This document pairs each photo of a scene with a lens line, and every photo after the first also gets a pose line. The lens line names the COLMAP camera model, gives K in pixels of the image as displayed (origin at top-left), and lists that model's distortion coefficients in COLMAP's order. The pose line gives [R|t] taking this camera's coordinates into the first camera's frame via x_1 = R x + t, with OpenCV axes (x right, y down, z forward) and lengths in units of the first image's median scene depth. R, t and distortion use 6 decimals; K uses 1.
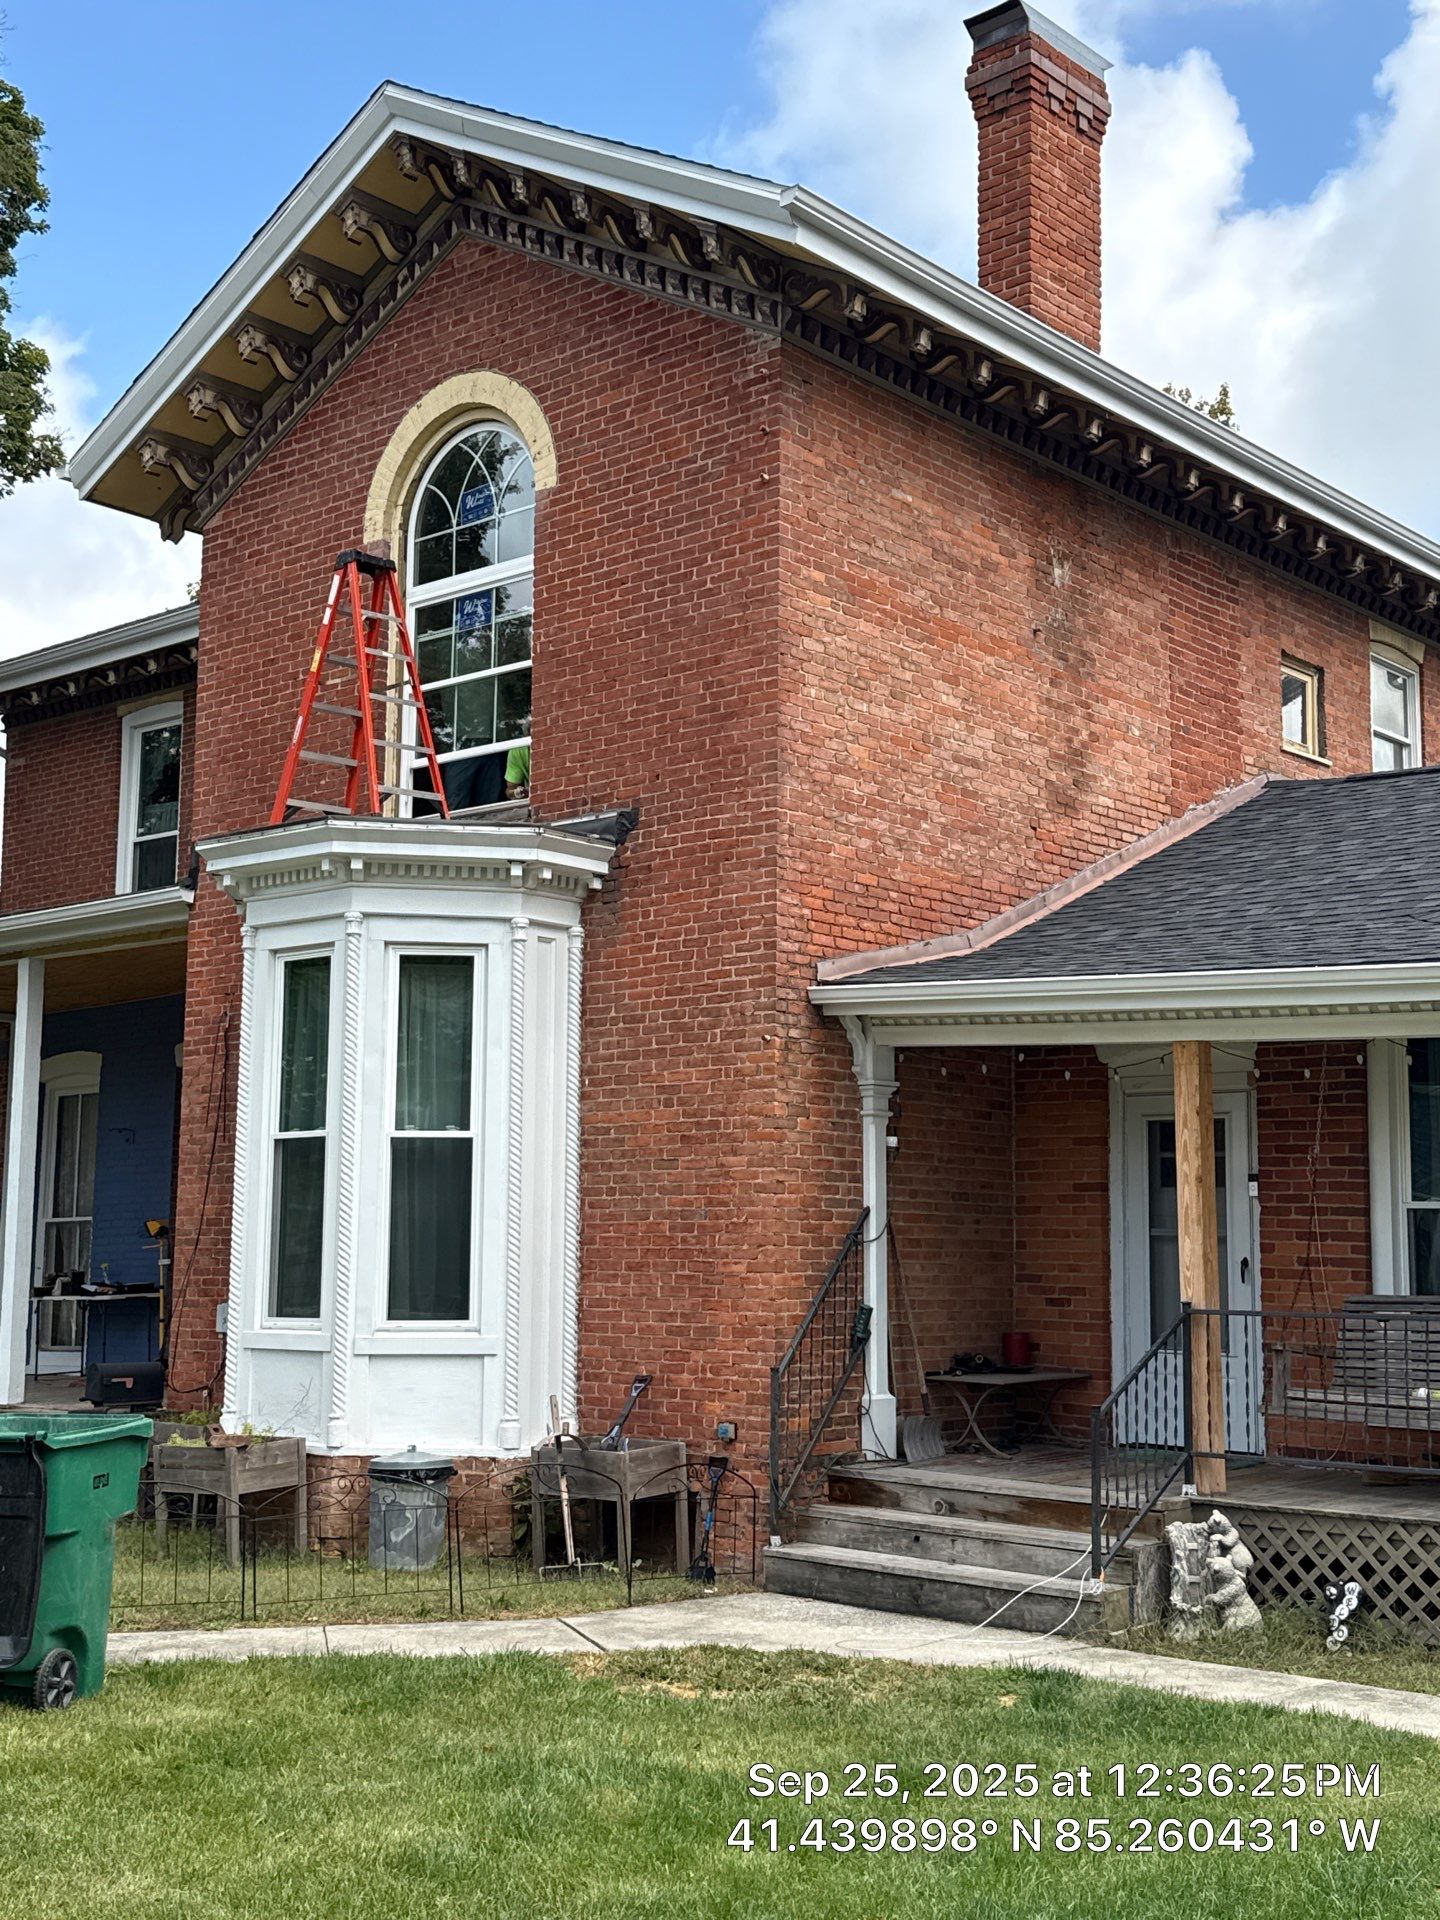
lens RADIAL K [[2239.1, 0, 727.3], [0, 2239.1, 964.9], [0, 0, 1]] dist [0.141975, 0.000000]
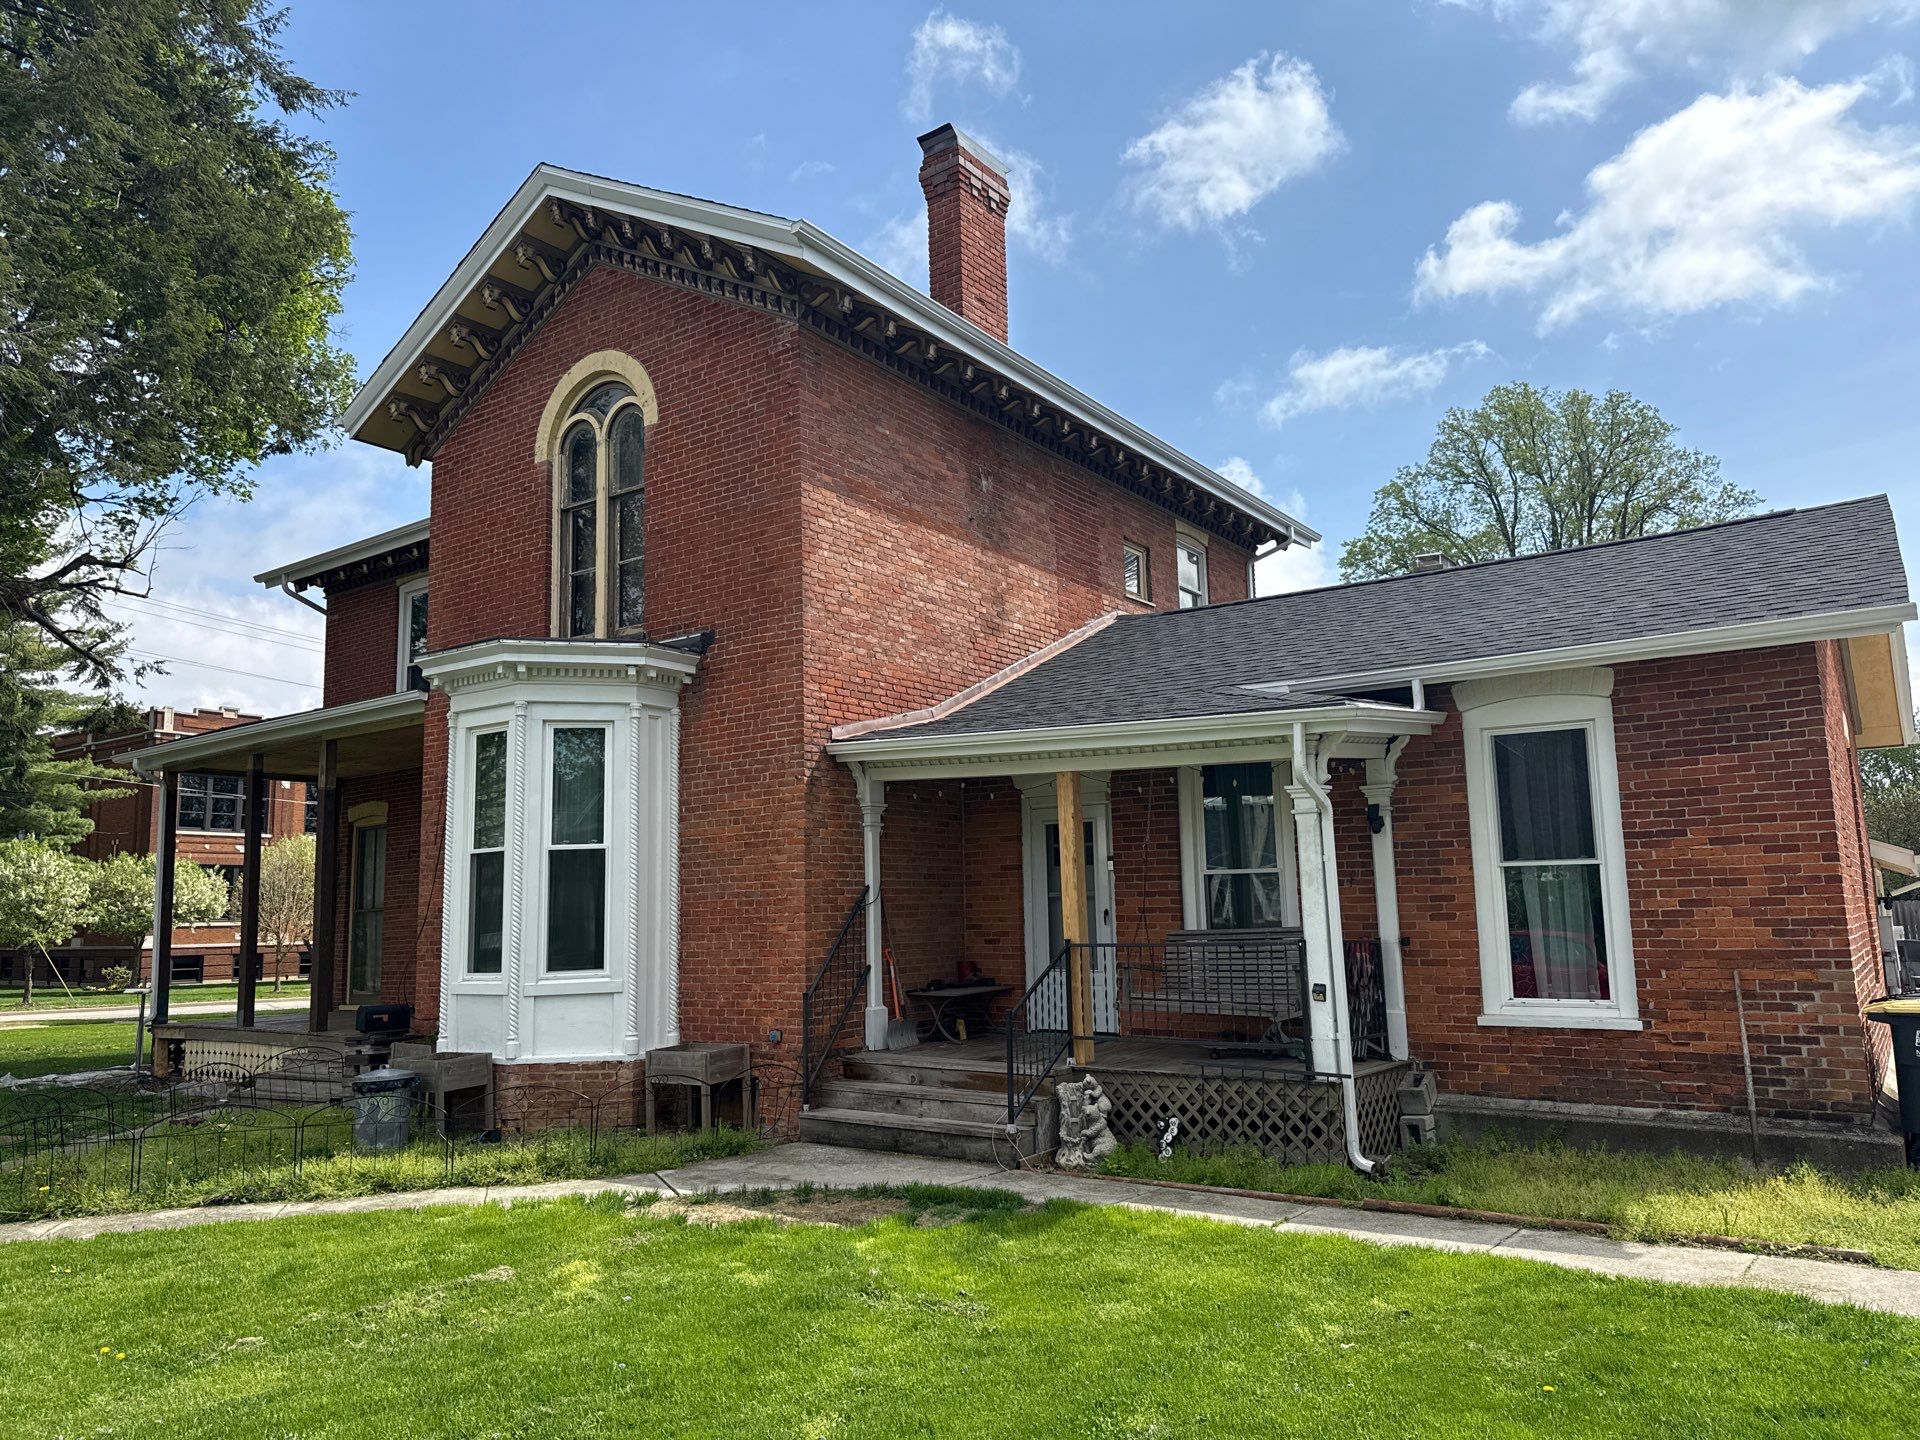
lens RADIAL K [[1288.6, 0, 941.8], [0, 1288.6, 731.9], [0, 0, 1]] dist [0.137551, -0.002830]
pose [[0.995749, -0.020207, 0.089865, 0.034608], [0.021117, 0.999735, -0.009193, 0.011199], [-0.089656, 0.011051, 0.995911, 0.104024]]
